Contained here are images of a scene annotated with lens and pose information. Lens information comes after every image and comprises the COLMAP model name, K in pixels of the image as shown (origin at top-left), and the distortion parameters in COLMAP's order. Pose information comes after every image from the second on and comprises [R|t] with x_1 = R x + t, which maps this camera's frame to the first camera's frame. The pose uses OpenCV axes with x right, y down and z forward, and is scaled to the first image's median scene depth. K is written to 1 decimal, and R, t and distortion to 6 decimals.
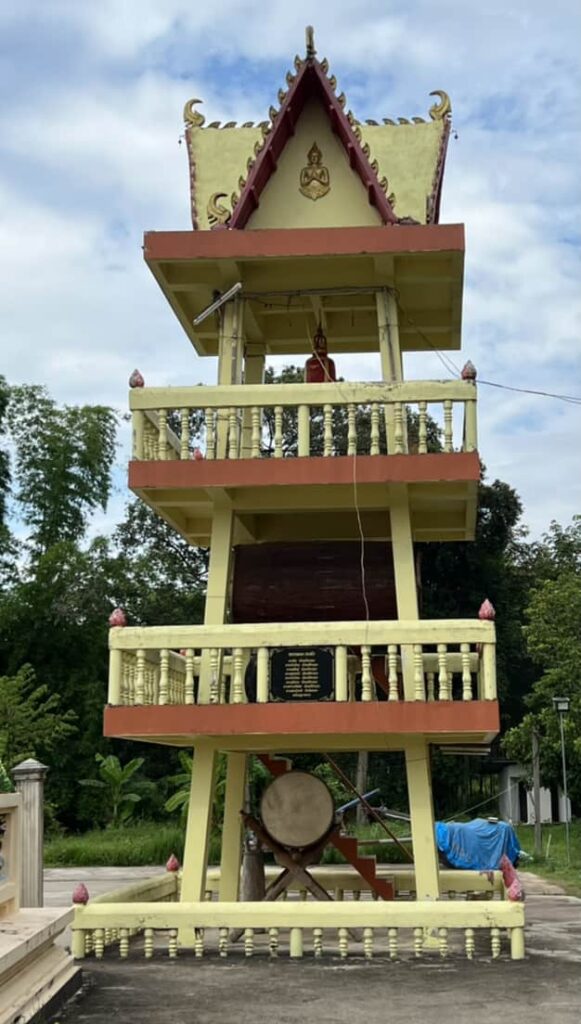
lens RADIAL K [[1336.1, 0, 291.3], [0, 1336.1, 511.6], [0, 0, 1]] dist [0.144068, 0.000000]
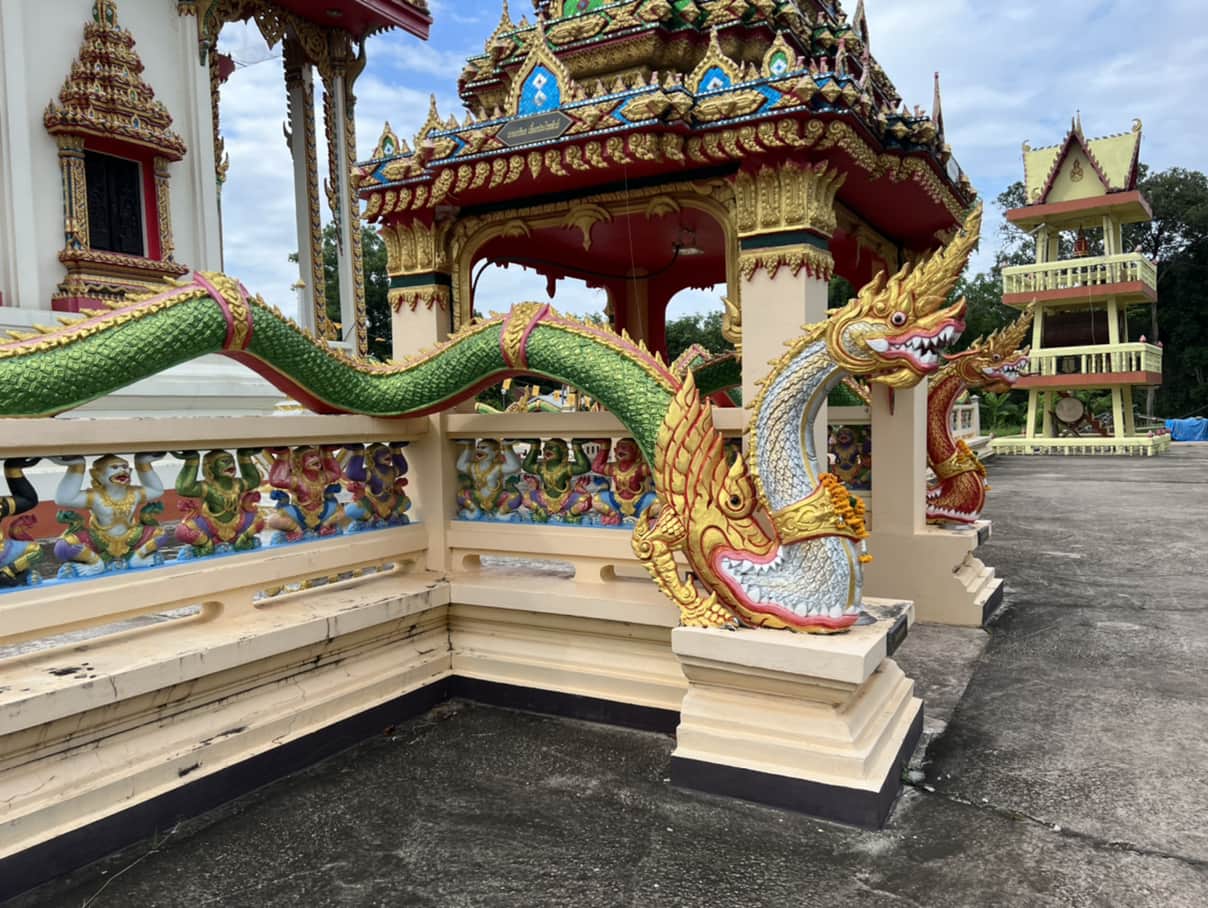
lens RADIAL K [[891.1, 0, 606.3], [0, 891.1, 454.0], [0, 0, 1]] dist [-0.002681, -0.000462]
pose [[0.861510, 0.001363, -0.507738, 0.116008], [0.121919, 0.970184, 0.209471, -0.204924], [0.492885, -0.242364, 0.835658, -1.089465]]
